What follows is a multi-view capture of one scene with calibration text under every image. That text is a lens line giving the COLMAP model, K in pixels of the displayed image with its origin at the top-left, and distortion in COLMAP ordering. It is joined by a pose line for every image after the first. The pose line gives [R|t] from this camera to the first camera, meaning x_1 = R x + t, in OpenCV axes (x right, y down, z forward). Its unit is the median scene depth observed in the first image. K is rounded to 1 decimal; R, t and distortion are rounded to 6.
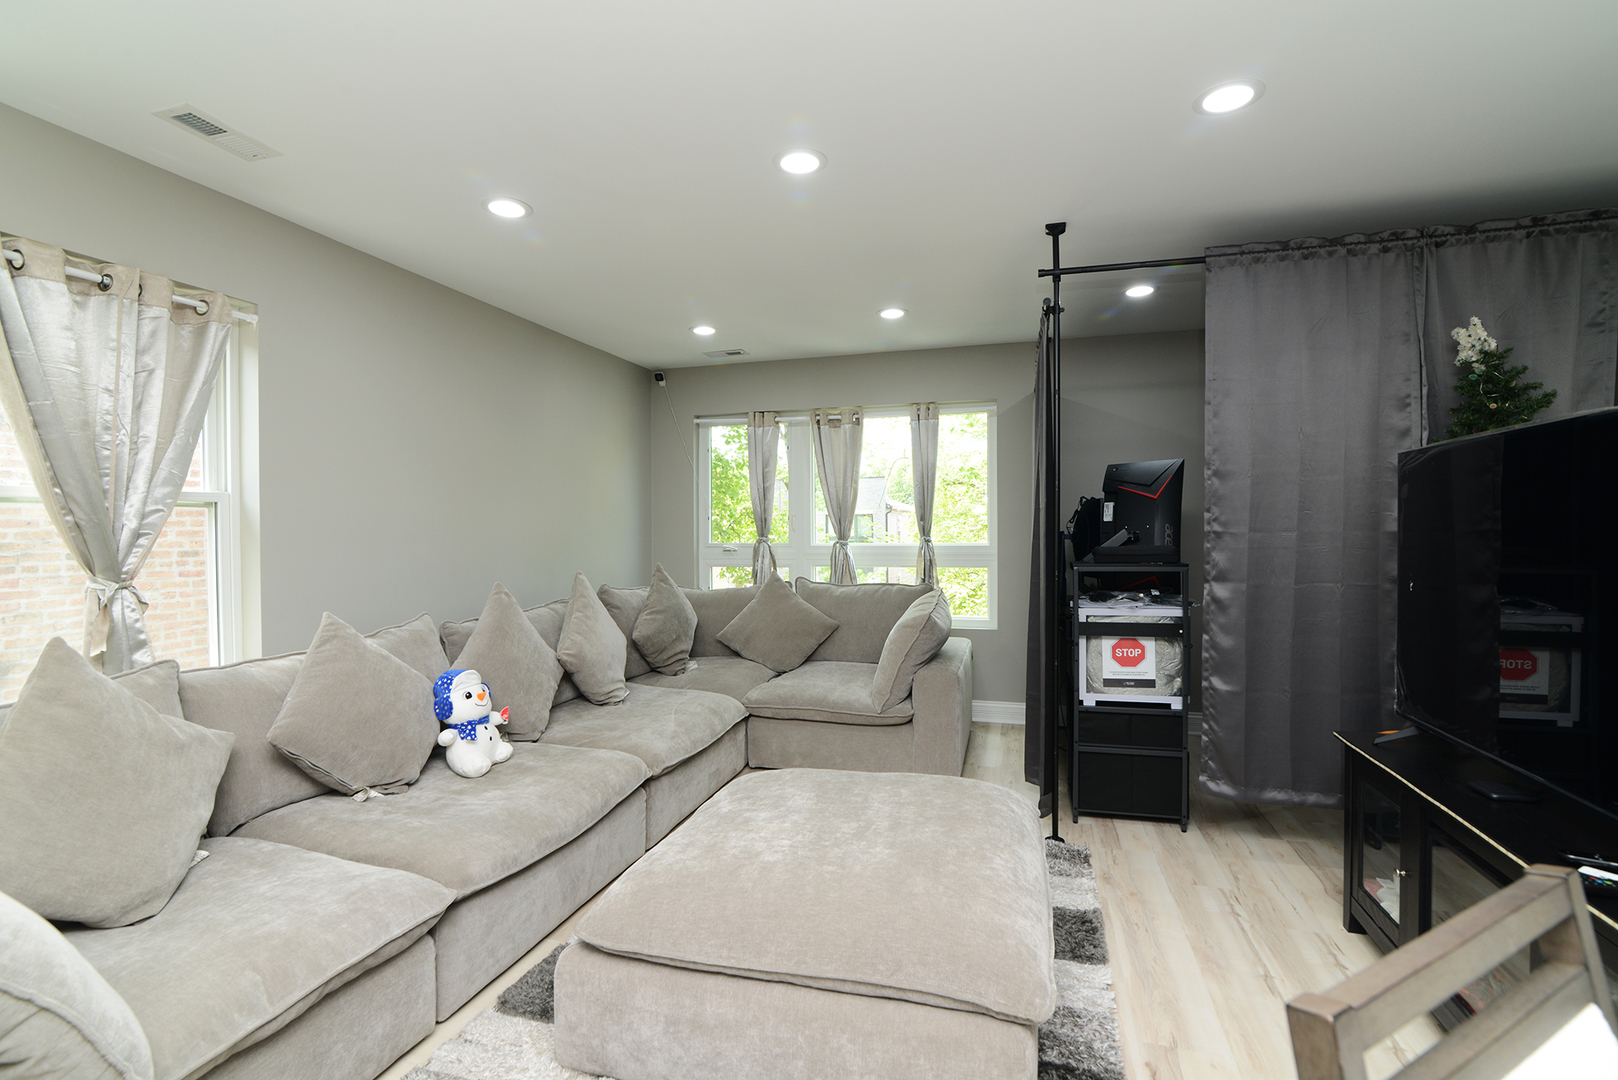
lens RADIAL K [[742.7, 0, 802.8], [0, 742.7, 538.5], [0, 0, 1]] dist [-0.021532, 0.001724]
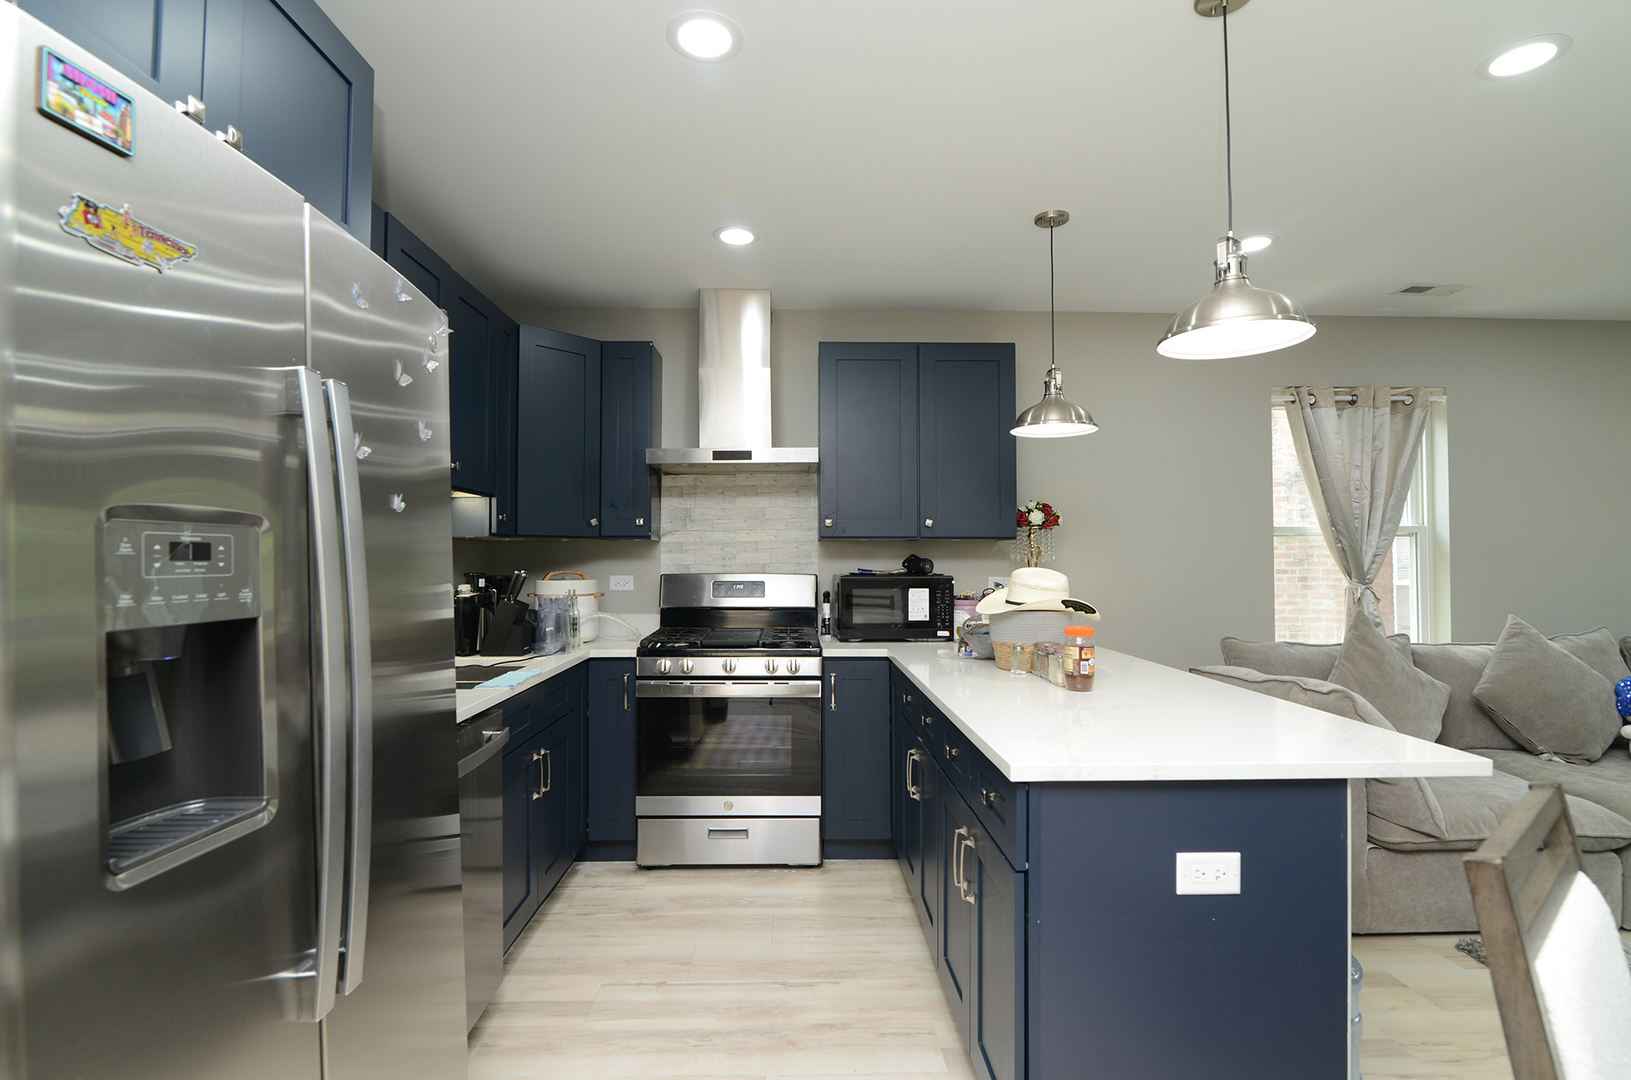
lens RADIAL K [[786.1, 0, 815.5], [0, 786.1, 540.0], [0, 0, 1]] dist [-0.008806, -0.000484]
pose [[0.322132, -0.015296, -0.946571, 0.242905], [-0.012993, 0.999704, -0.020577, 0.010089], [0.946606, 0.018928, 0.321838, -0.557490]]
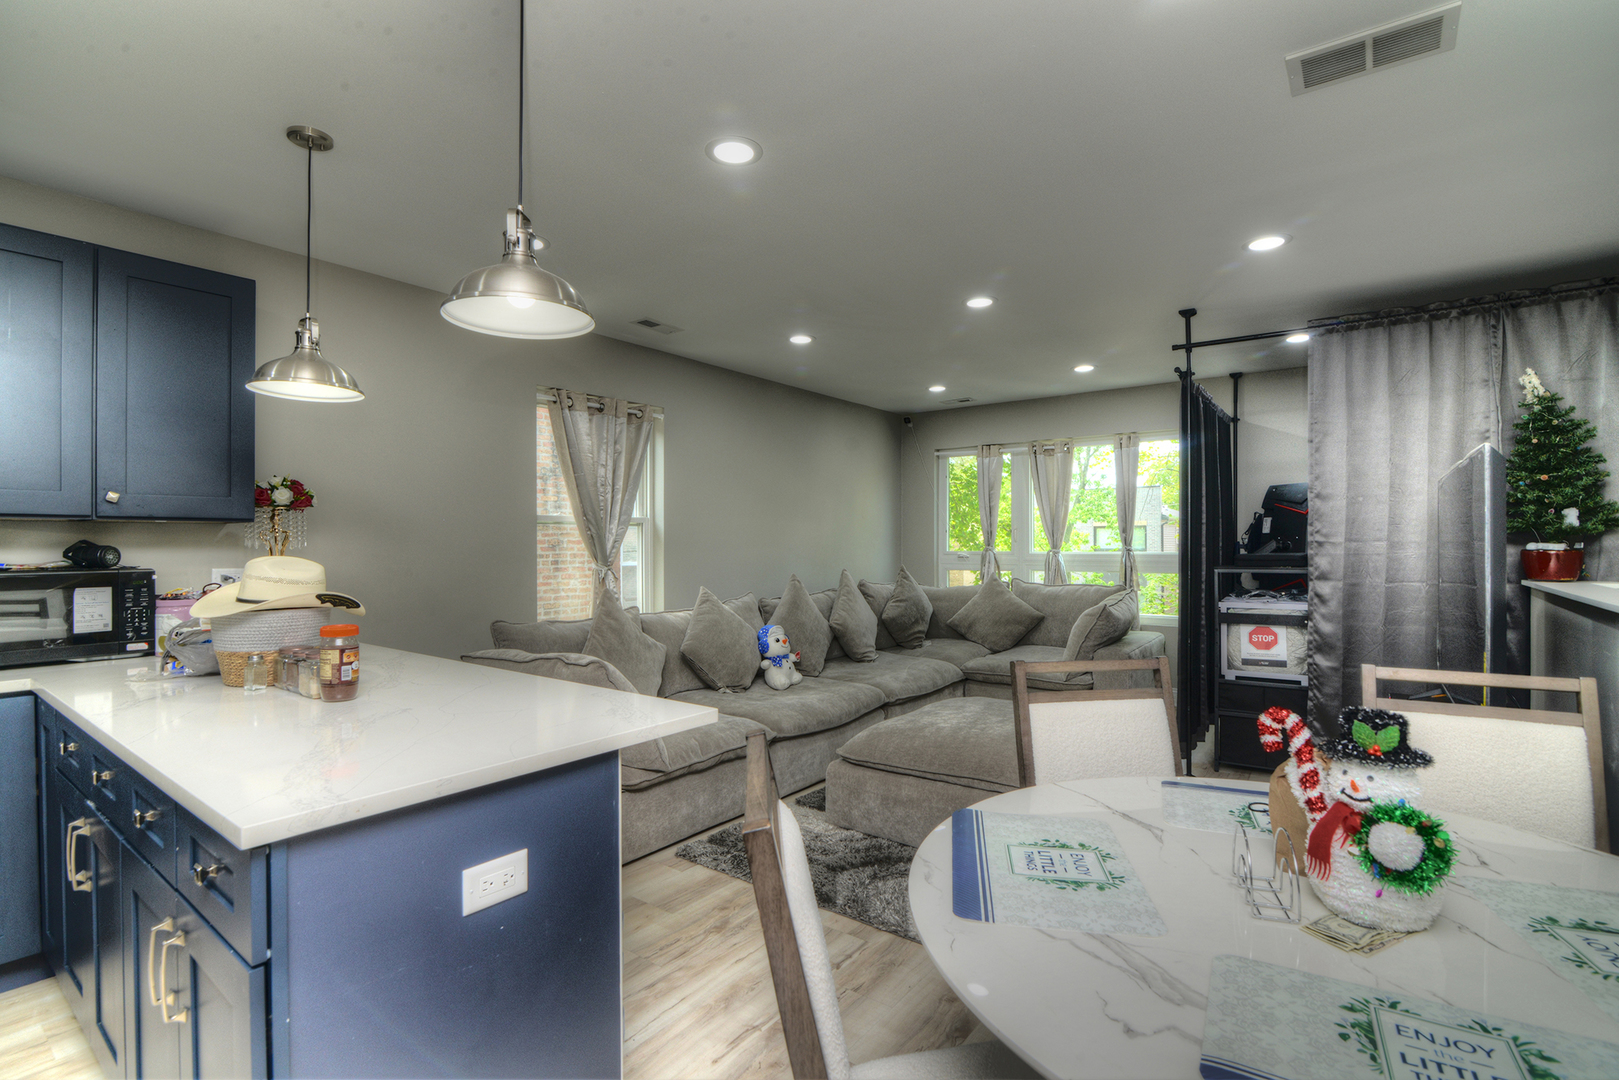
lens RADIAL K [[748.0, 0, 809.5], [0, 748.0, 540.0], [0, 0, 1]] dist [-0.027207, 0.000937]
pose [[0.939828, 0.001467, -0.341644, 0.169749], [-0.006328, 0.999894, -0.013114, 0.010841], [0.341589, 0.014487, 0.939738, -0.506165]]
